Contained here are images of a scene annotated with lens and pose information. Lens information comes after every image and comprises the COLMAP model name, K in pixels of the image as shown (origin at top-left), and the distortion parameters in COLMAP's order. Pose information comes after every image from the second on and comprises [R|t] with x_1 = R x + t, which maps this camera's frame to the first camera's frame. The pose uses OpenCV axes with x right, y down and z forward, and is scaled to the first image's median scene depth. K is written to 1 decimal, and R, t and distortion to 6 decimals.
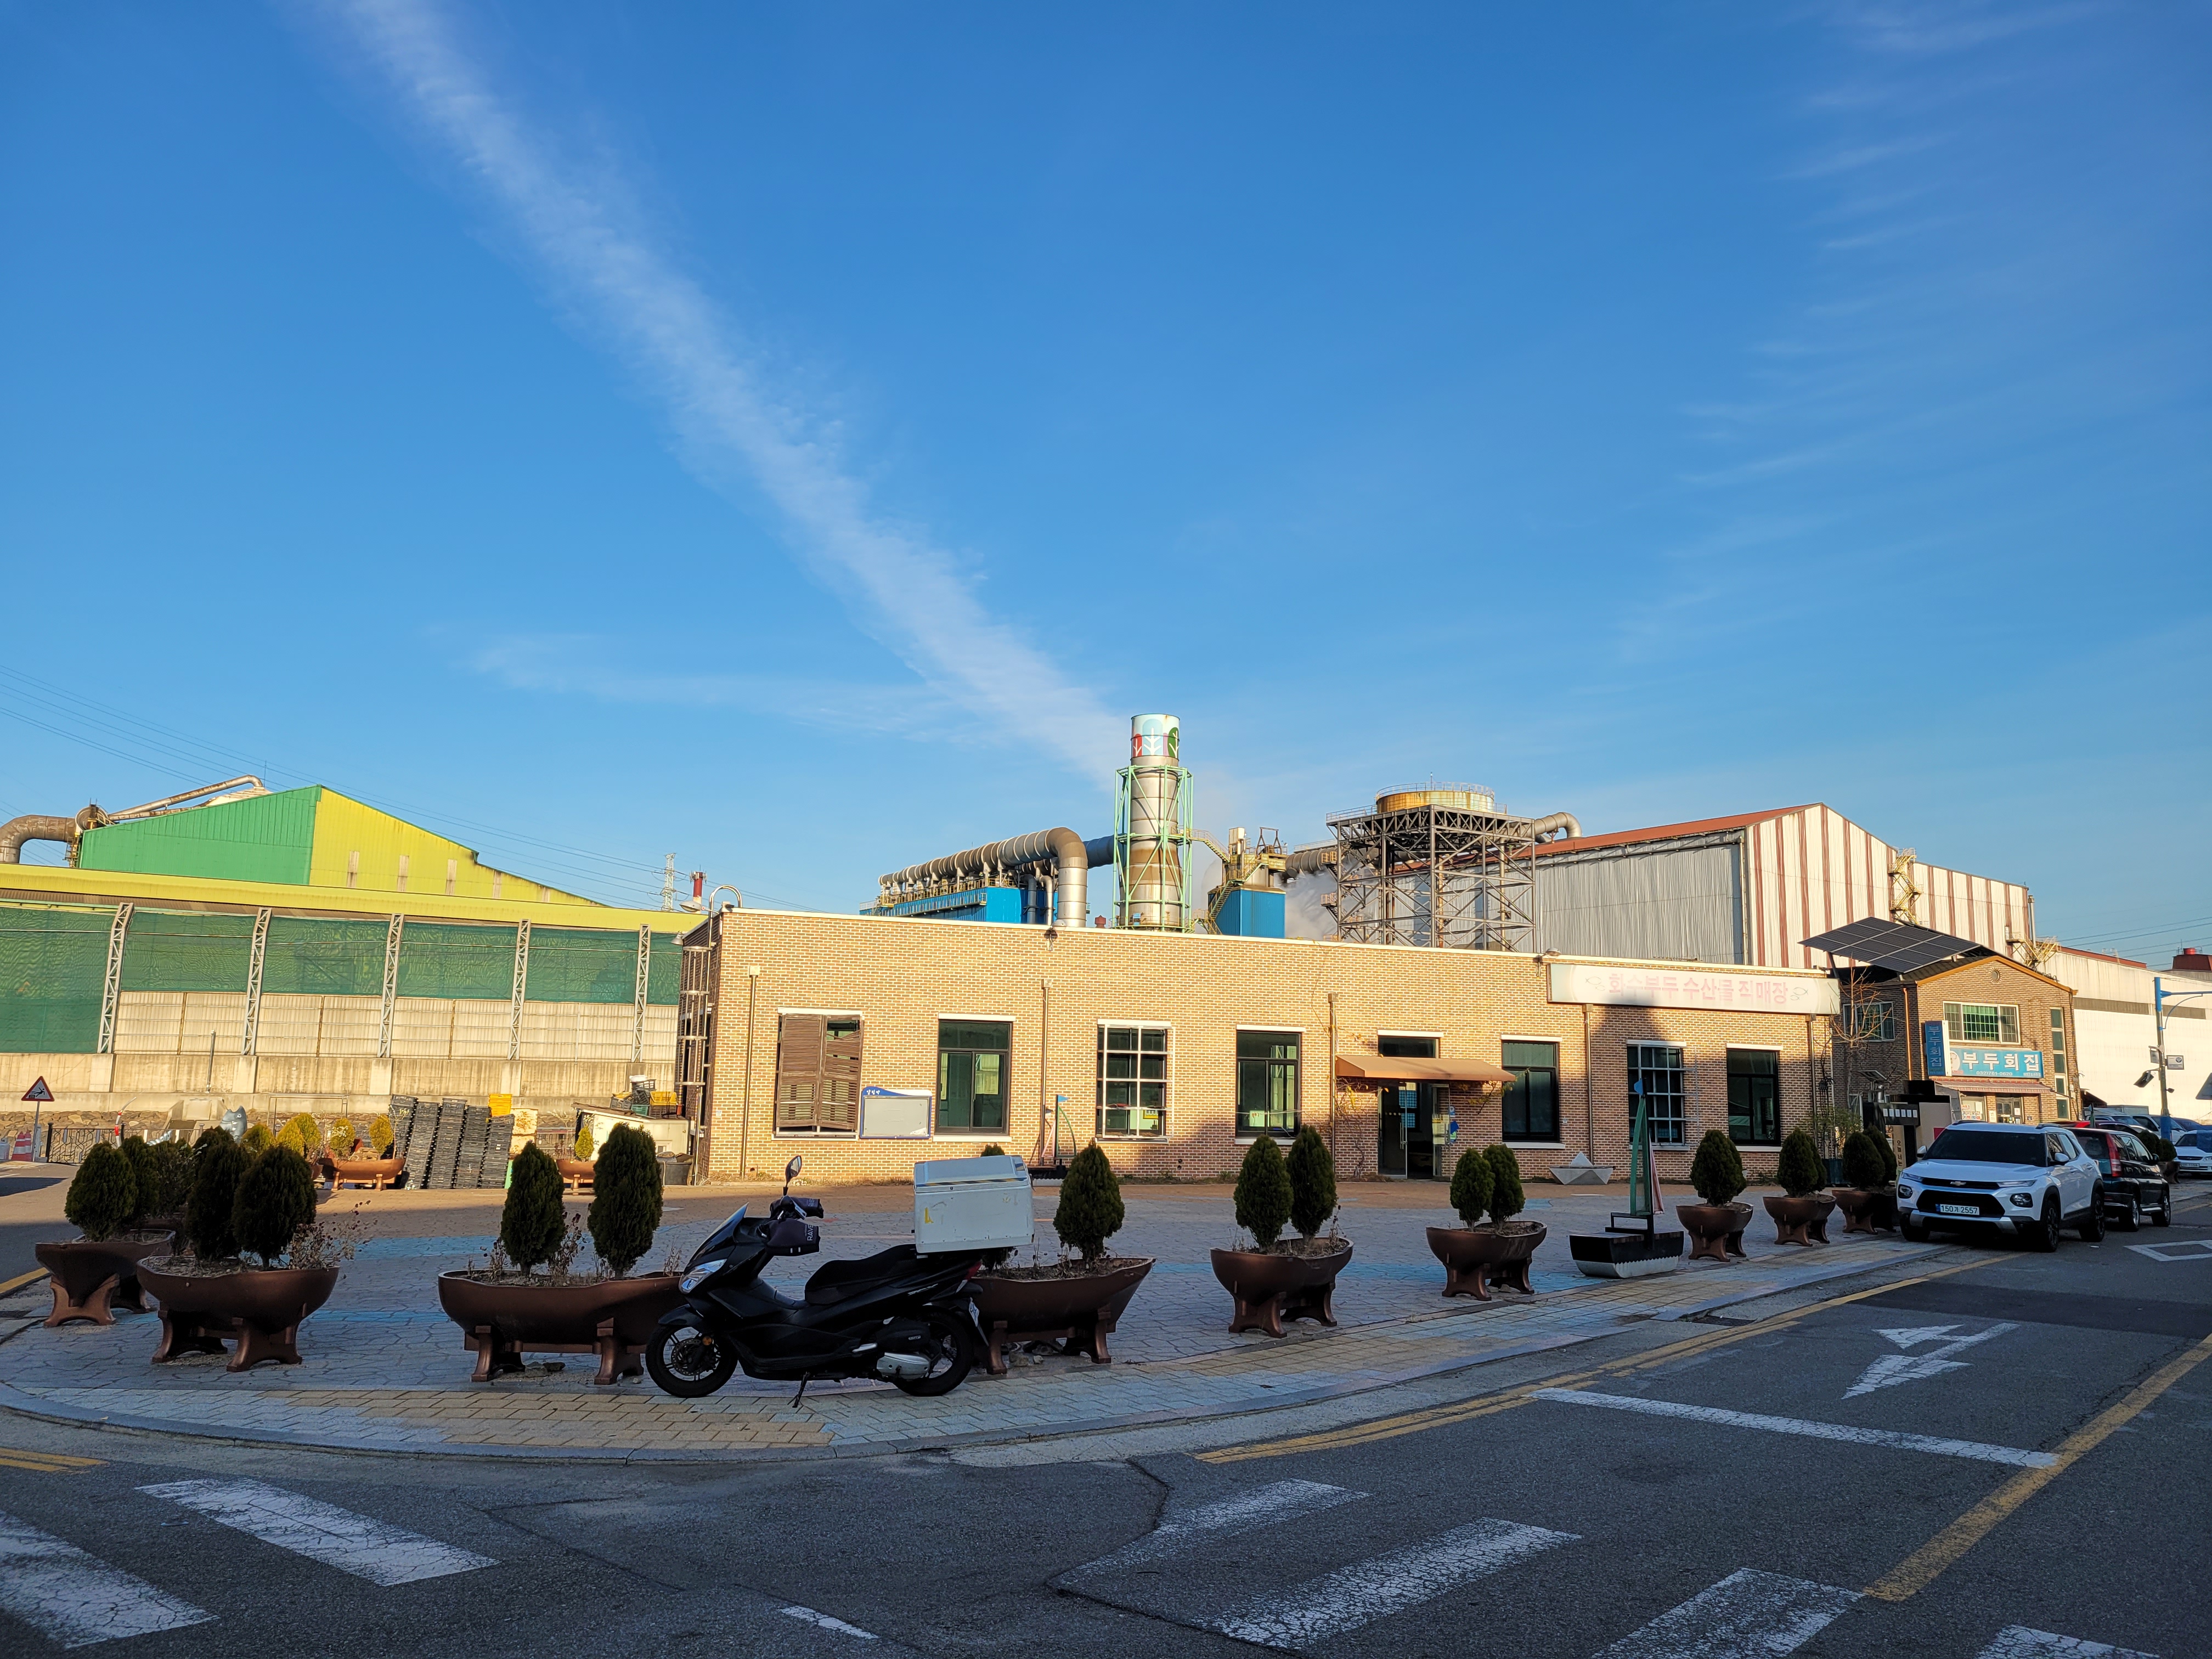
lens RADIAL K [[1654.4, 0, 1112.2], [0, 1654.4, 846.8], [0, 0, 1]] dist [0.043075, -0.018419]
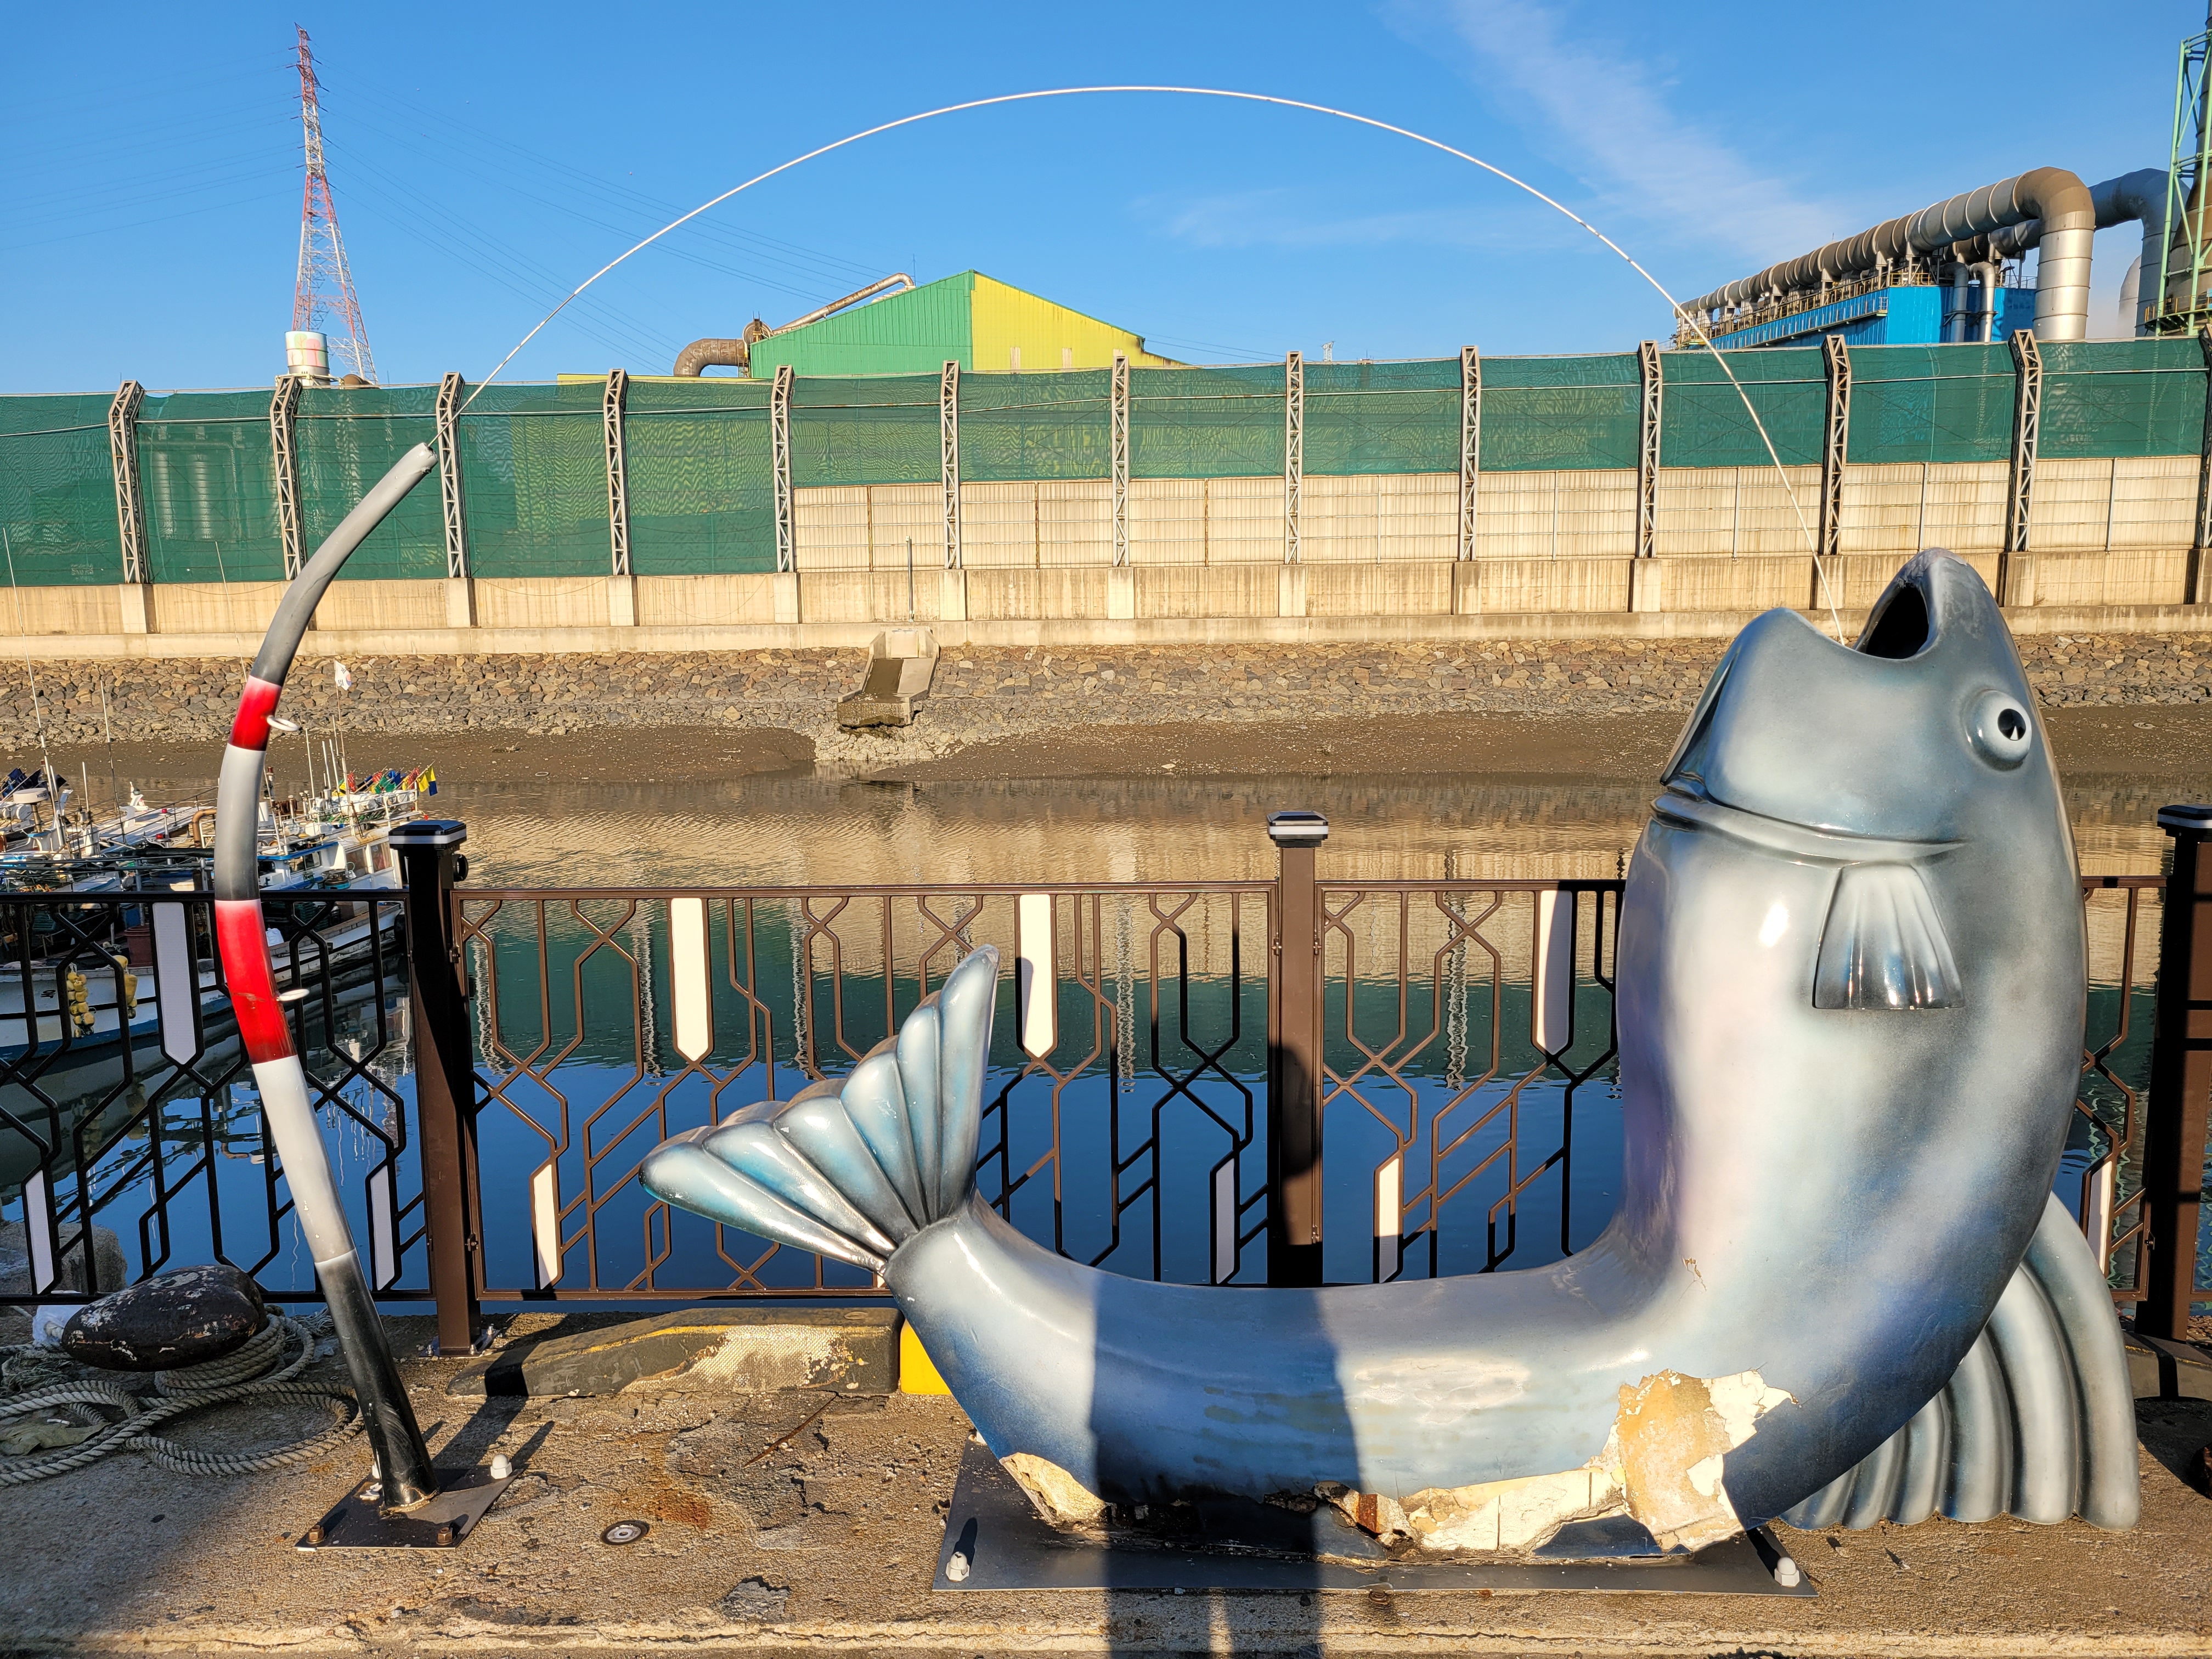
lens RADIAL K [[1654.4, 0, 1098.6], [0, 1654.4, 834.5], [0, 0, 1]] dist [0.043075, -0.018419]
pose [[0.932058, 0.017151, -0.361903, -0.185545], [0.083510, 0.961813, 0.260656, 0.050553], [0.352554, -0.273169, 0.895033, 0.327727]]
